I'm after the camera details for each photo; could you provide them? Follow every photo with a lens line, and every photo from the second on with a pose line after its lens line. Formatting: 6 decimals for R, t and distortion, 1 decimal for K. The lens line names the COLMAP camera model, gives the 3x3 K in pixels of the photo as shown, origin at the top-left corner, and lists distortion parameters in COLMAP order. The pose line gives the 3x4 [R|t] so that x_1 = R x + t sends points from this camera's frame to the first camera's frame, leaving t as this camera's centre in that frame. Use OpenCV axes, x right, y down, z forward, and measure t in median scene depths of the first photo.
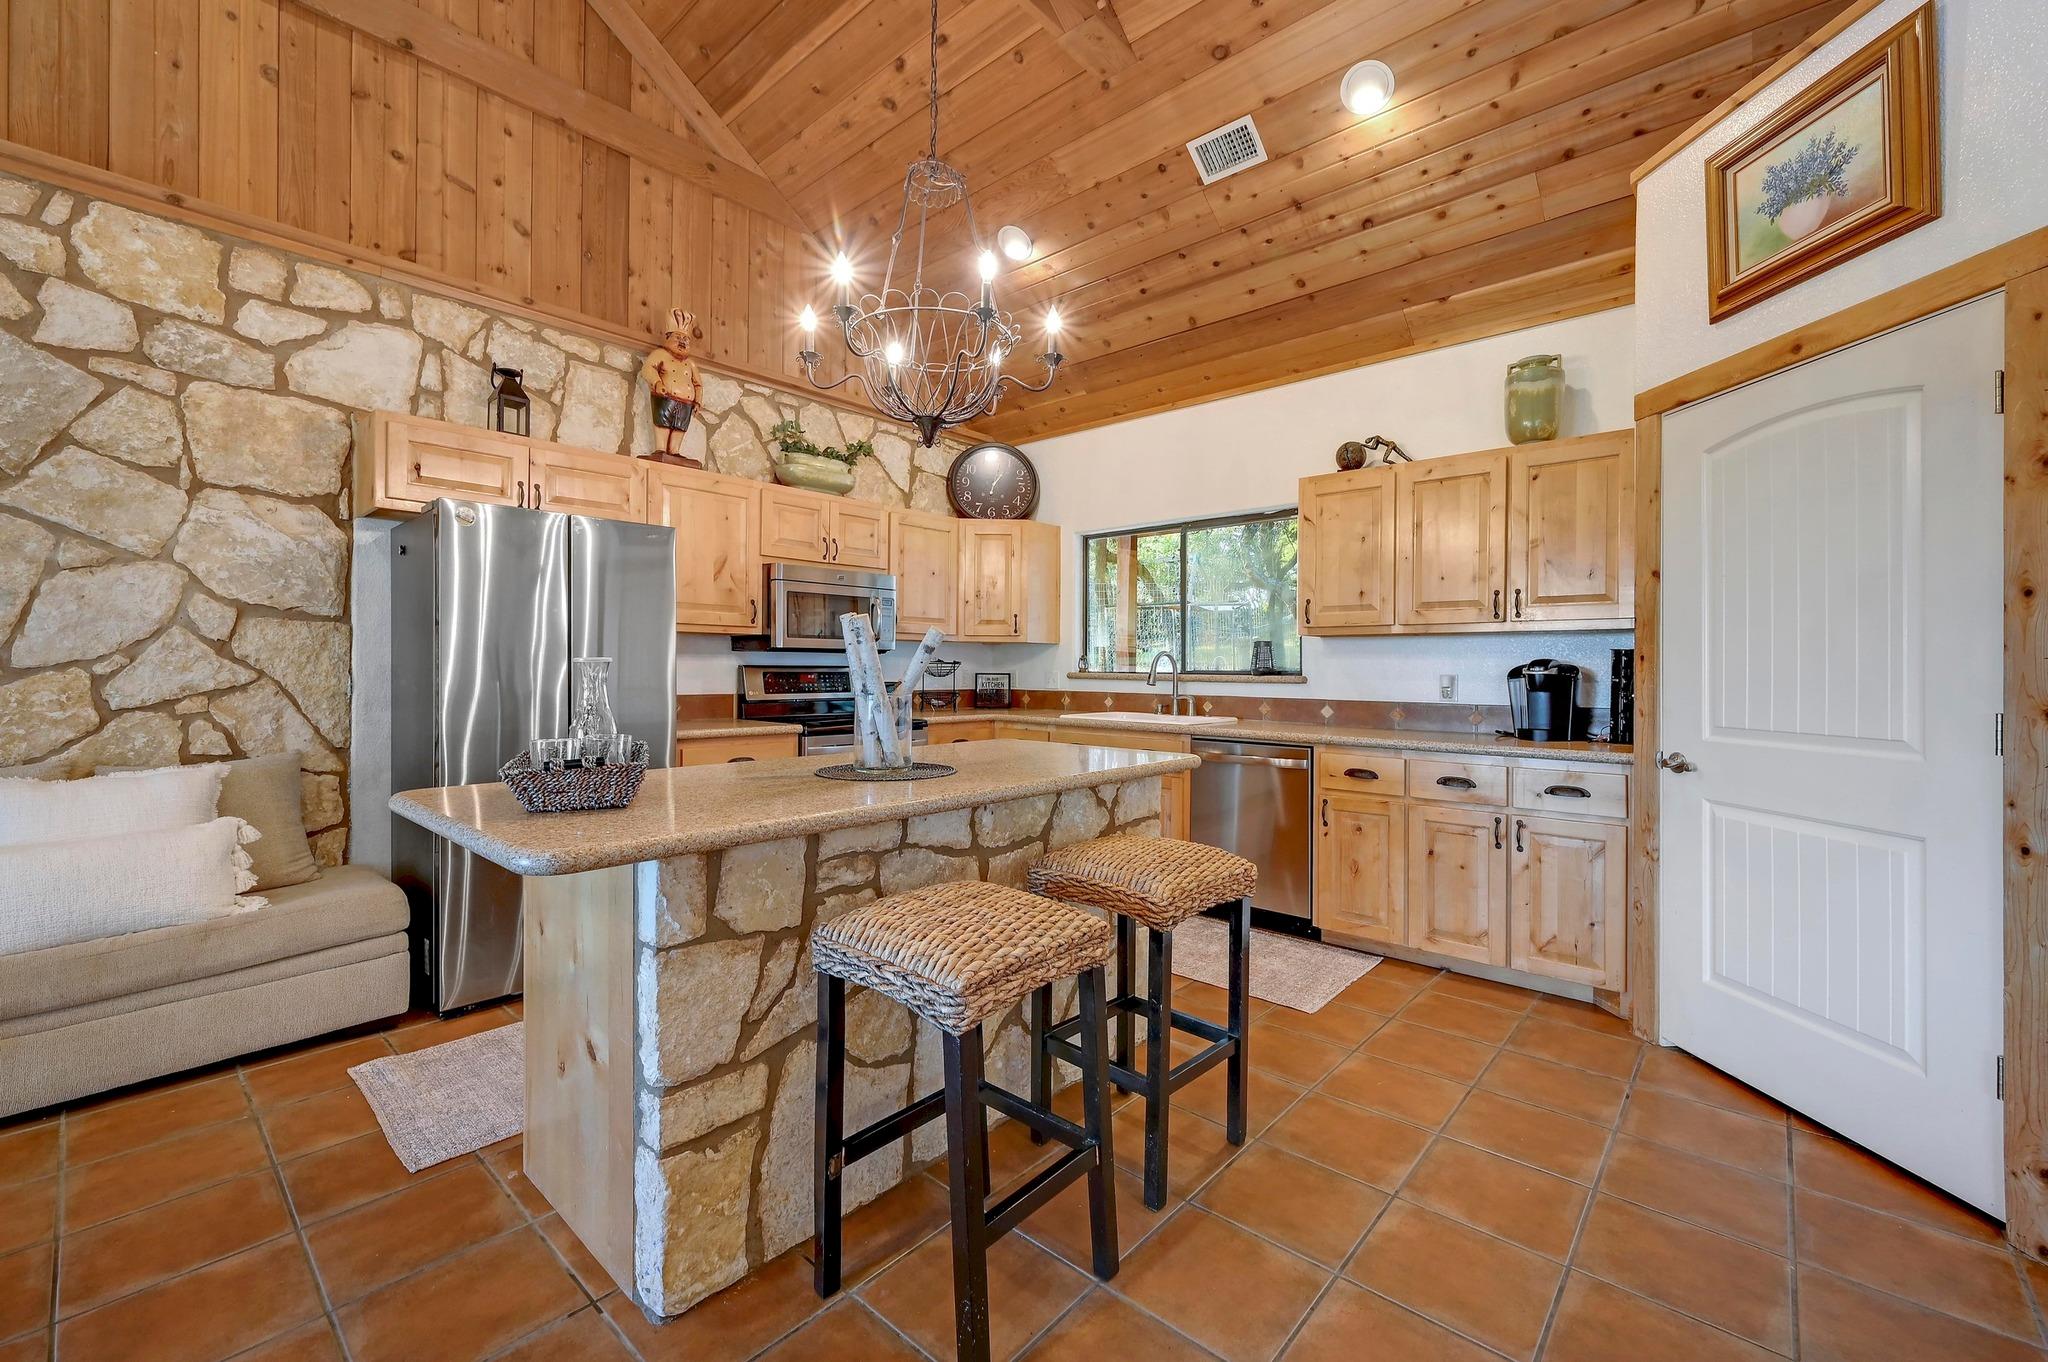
lens RADIAL K [[840.3, 0, 1022.2], [0, 840.3, 665.4], [0, 0, 1]] dist [-0.000280, 0.000876]
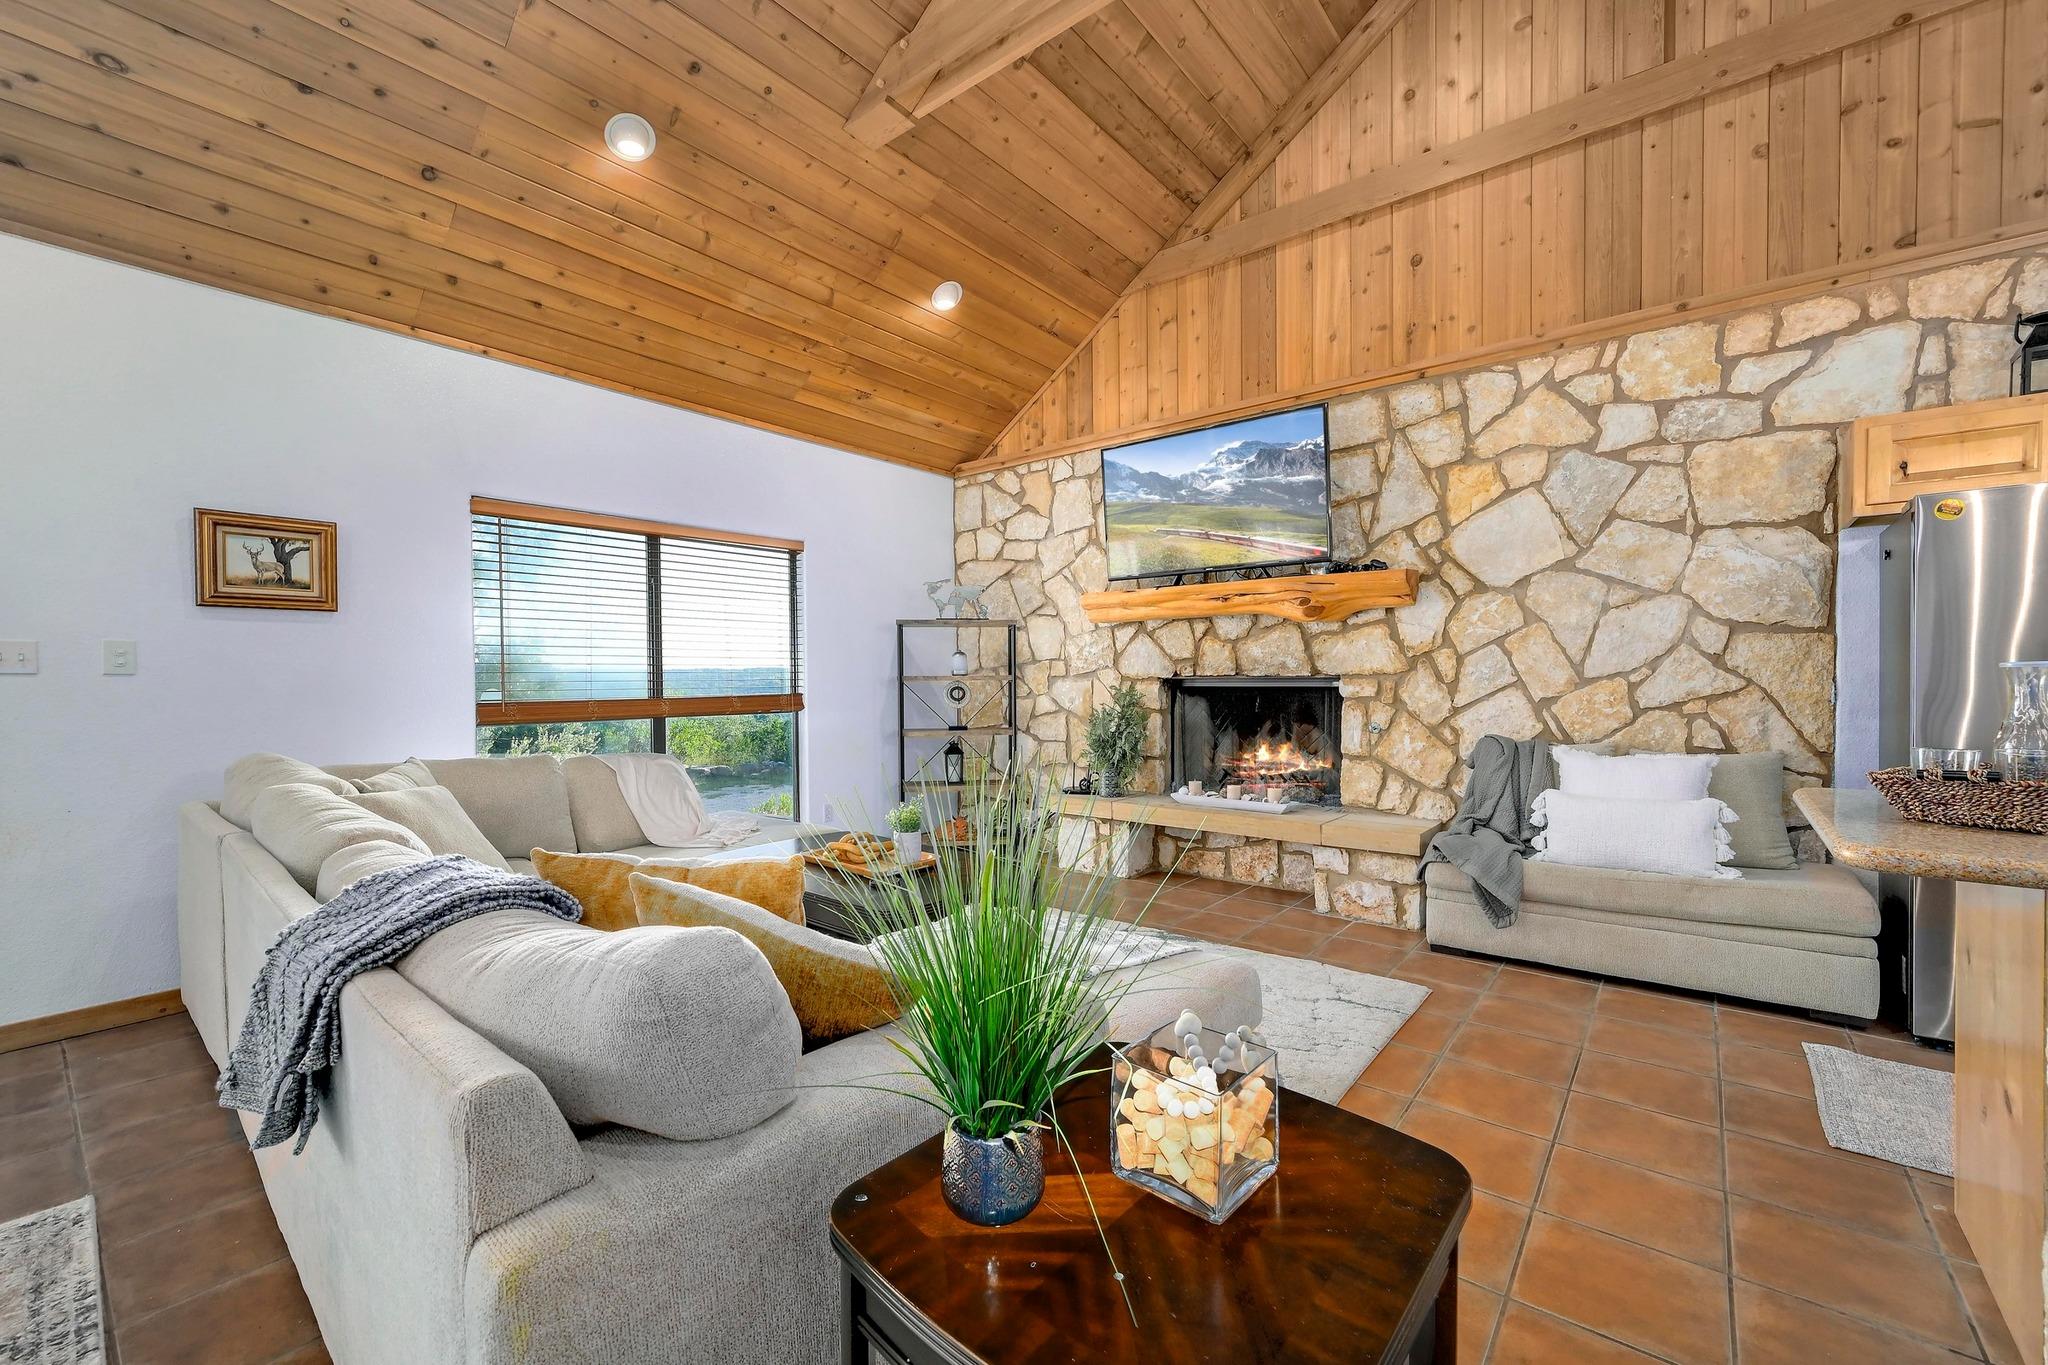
lens RADIAL K [[814.7, 0, 1027.9], [0, 814.7, 694.0], [0, 0, 1]] dist [-0.003535, 0.000863]
pose [[0.047236, 0.014261, -0.998782, 0.171272], [0.009518, 0.999846, 0.014726, 0.000995], [0.998838, -0.010202, 0.047093, -0.045801]]
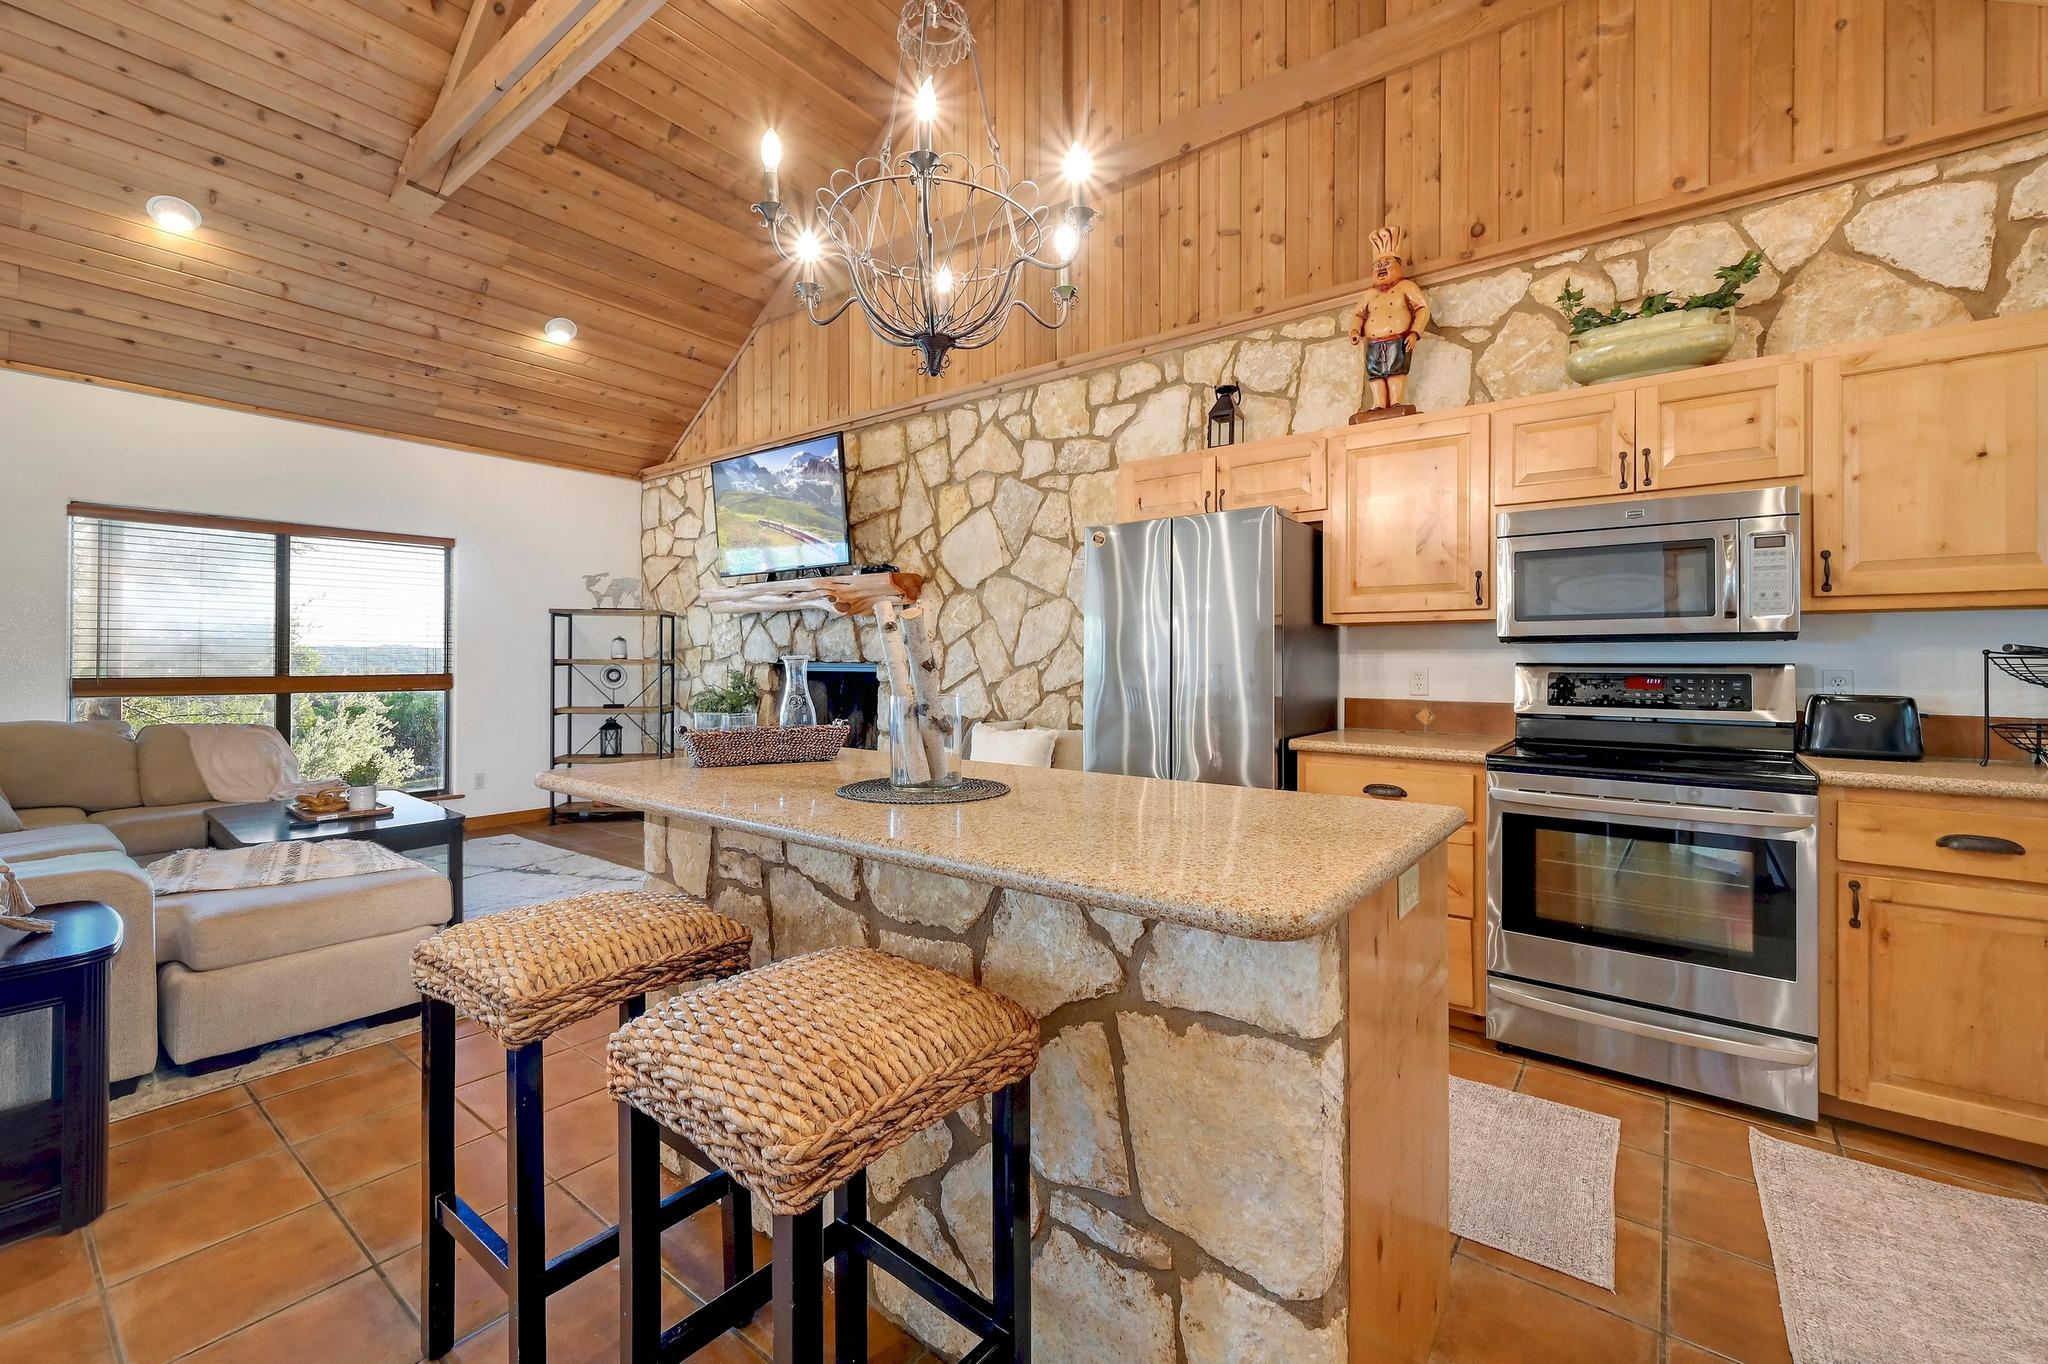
lens RADIAL K [[814.7, 0, 980.8], [0, 814.7, 660.1], [0, 0, 1]] dist [-0.003535, 0.000863]
pose [[0.070897, -0.008270, -0.997449, 0.464470], [-0.000682, 0.999965, -0.008339, 0.004234], [0.997483, 0.001272, 0.070889, 0.726872]]
